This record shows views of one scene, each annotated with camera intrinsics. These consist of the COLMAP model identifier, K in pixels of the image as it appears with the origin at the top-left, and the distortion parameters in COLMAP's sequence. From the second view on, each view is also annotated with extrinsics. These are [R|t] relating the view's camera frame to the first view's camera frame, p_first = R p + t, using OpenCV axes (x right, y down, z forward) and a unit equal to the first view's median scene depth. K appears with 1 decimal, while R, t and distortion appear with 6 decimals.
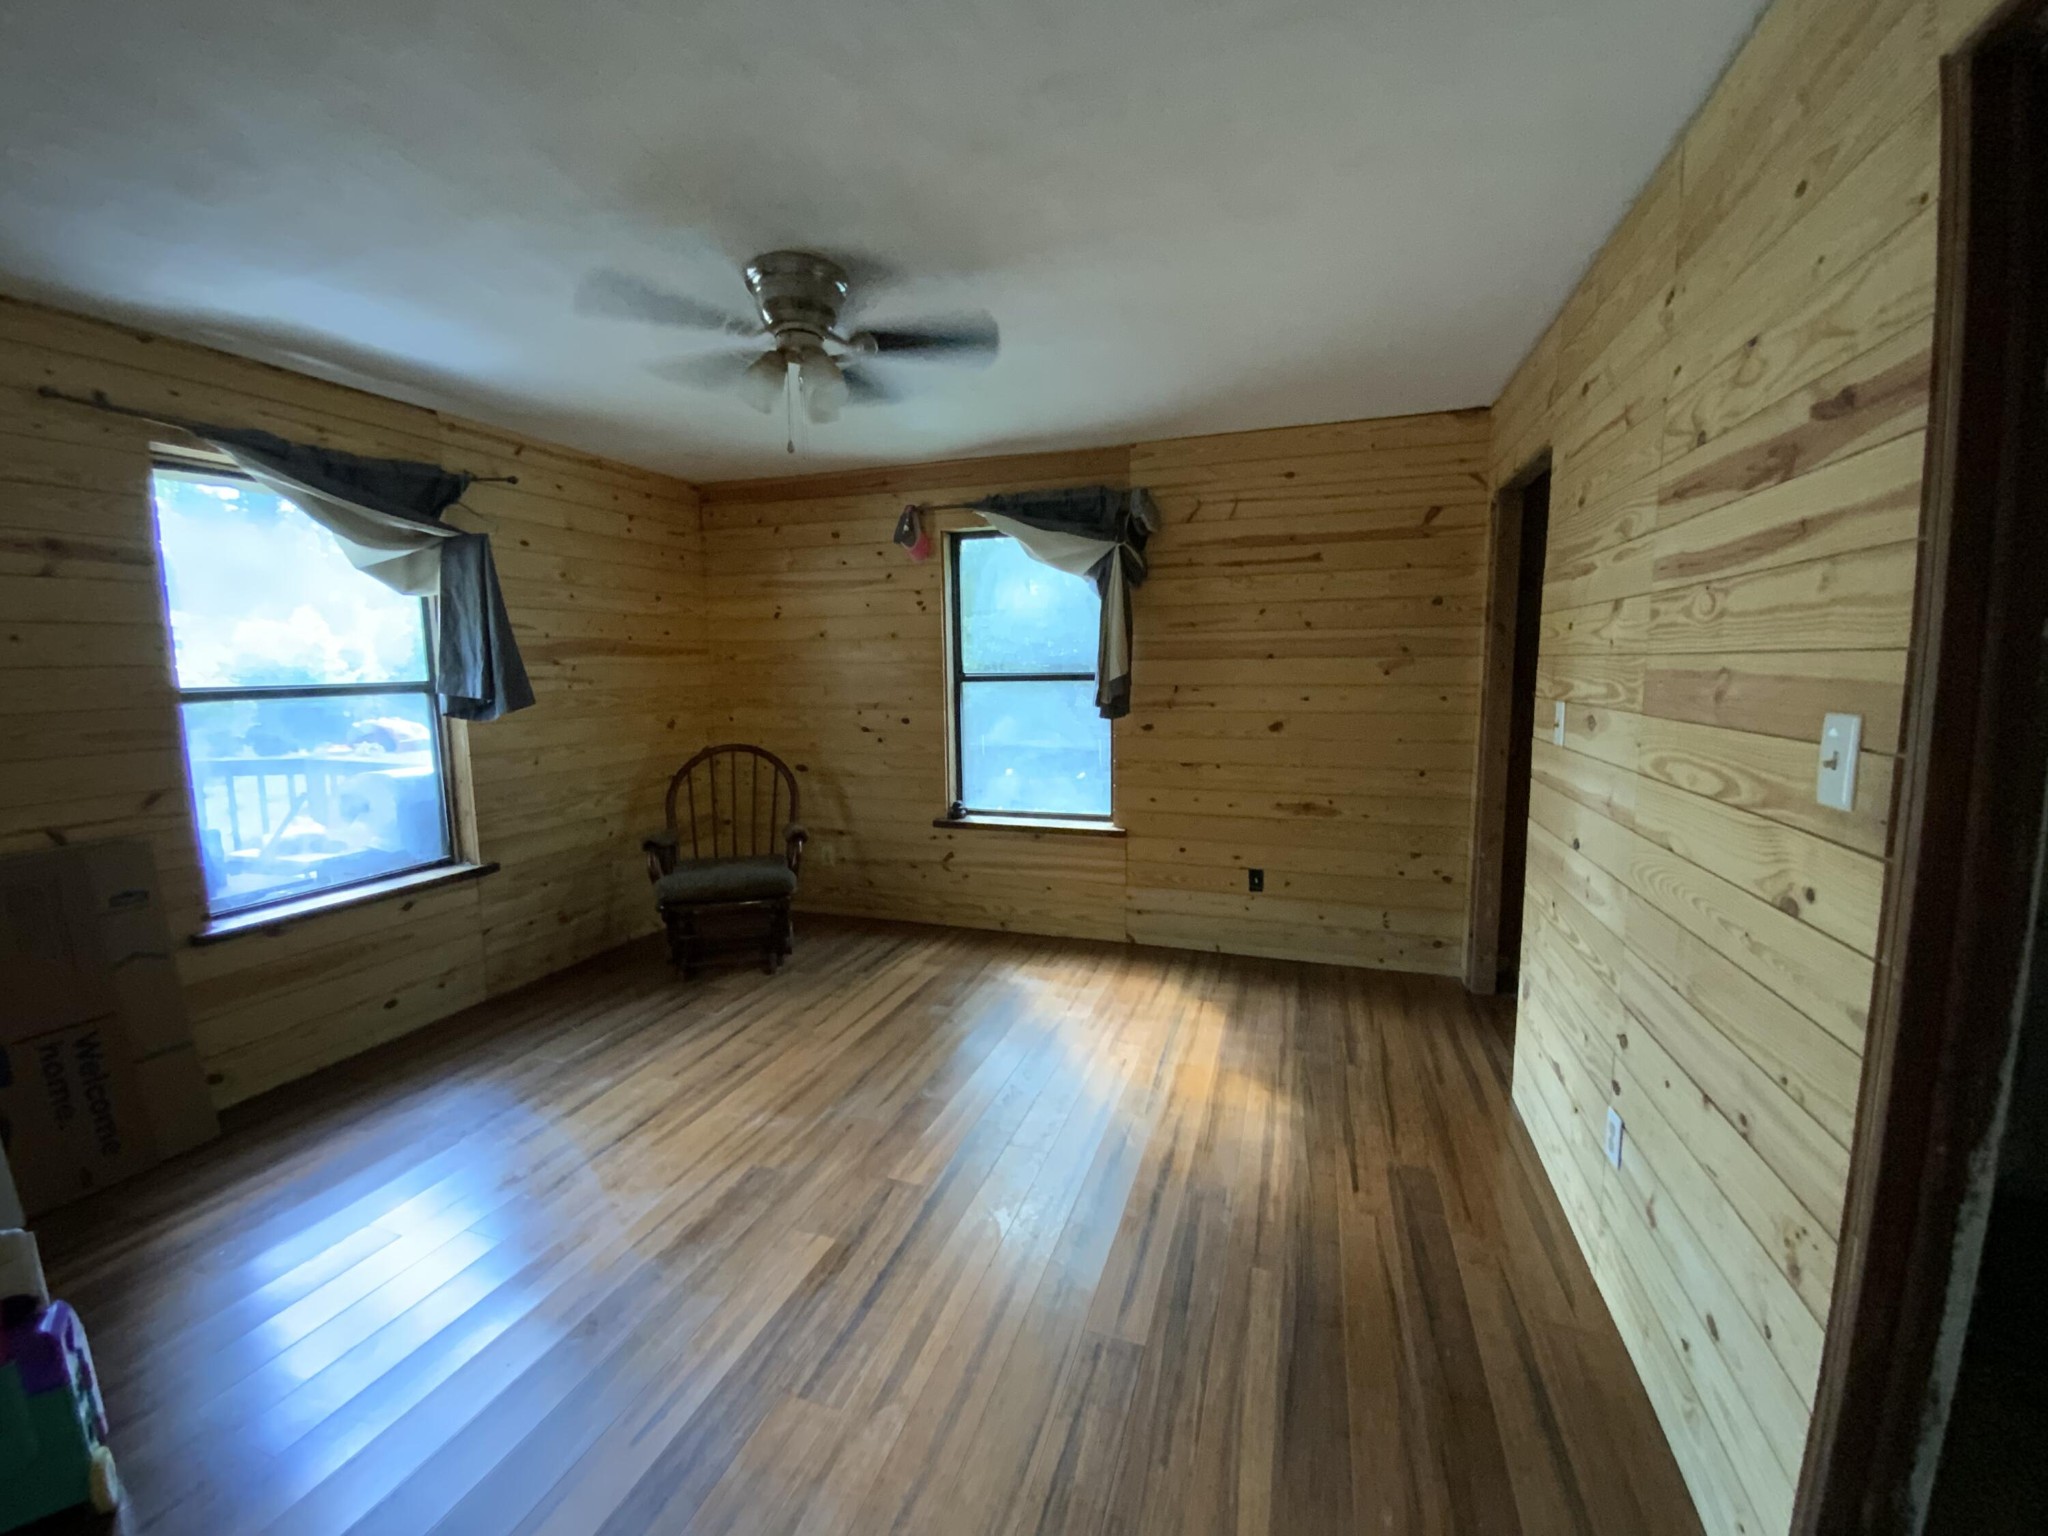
lens RADIAL K [[826.6, 0, 1024.2], [0, 826.6, 771.4], [0, 0, 1]] dist [0.027373, -0.022656]
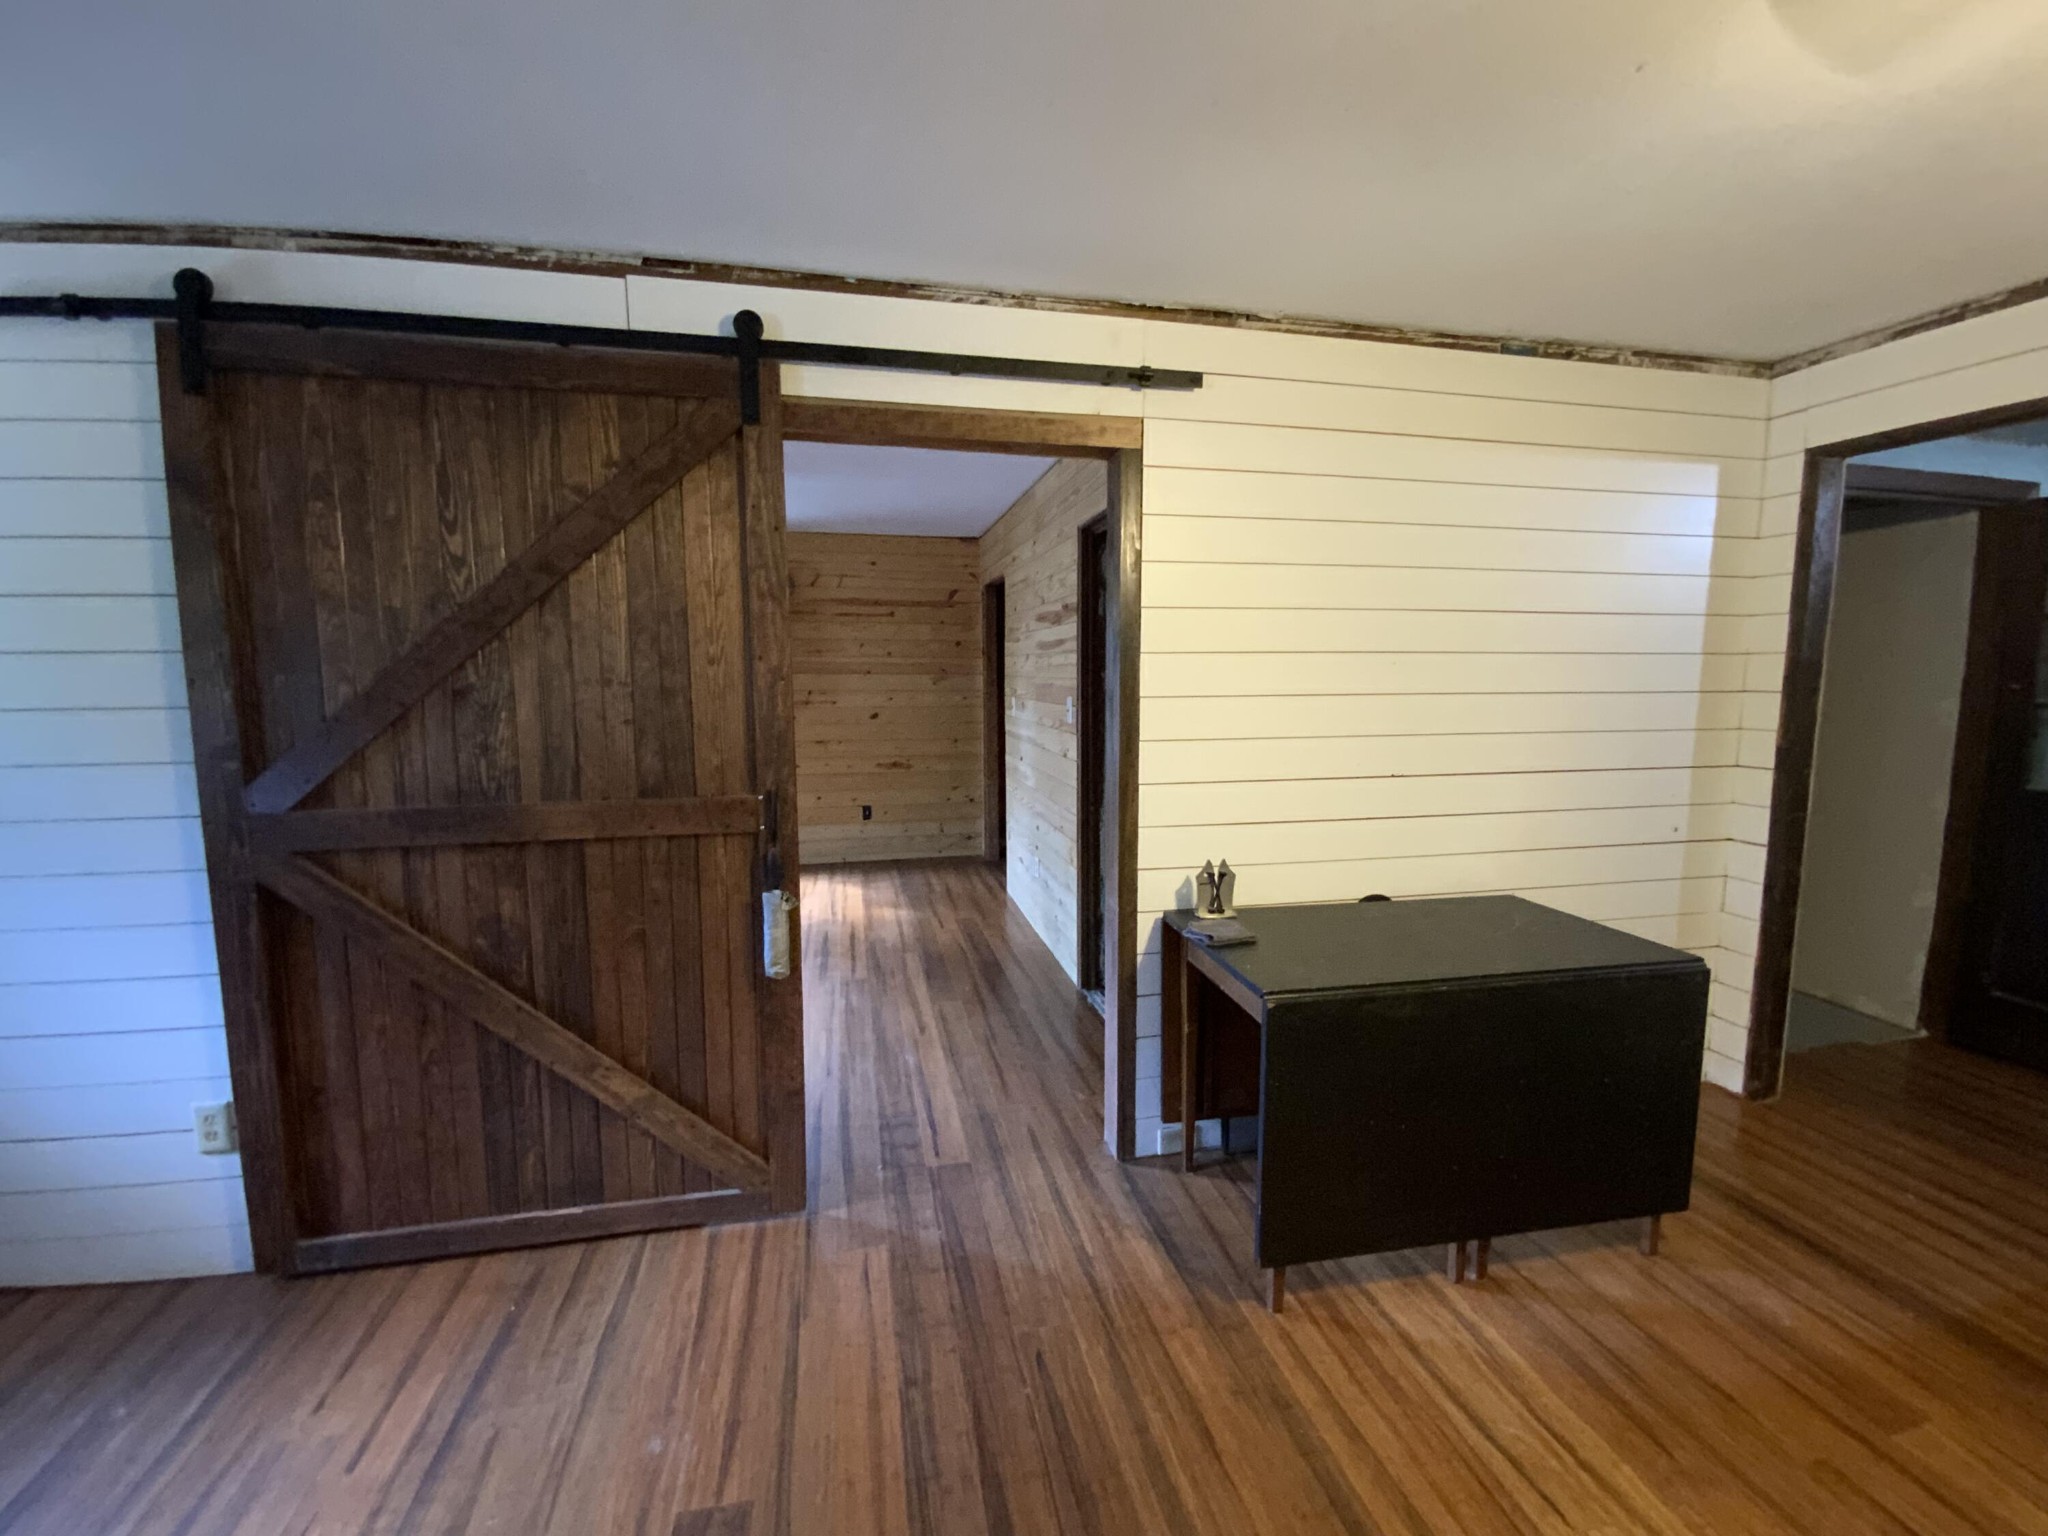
lens RADIAL K [[826.6, 0, 1024.2], [0, 826.6, 771.4], [0, 0, 1]] dist [0.027373, -0.022656]
pose [[0.855097, -0.051445, 0.515910, -0.325939], [0.057155, 0.998354, 0.004820, 0.071261], [-0.515308, 0.025365, 0.856630, -0.612235]]
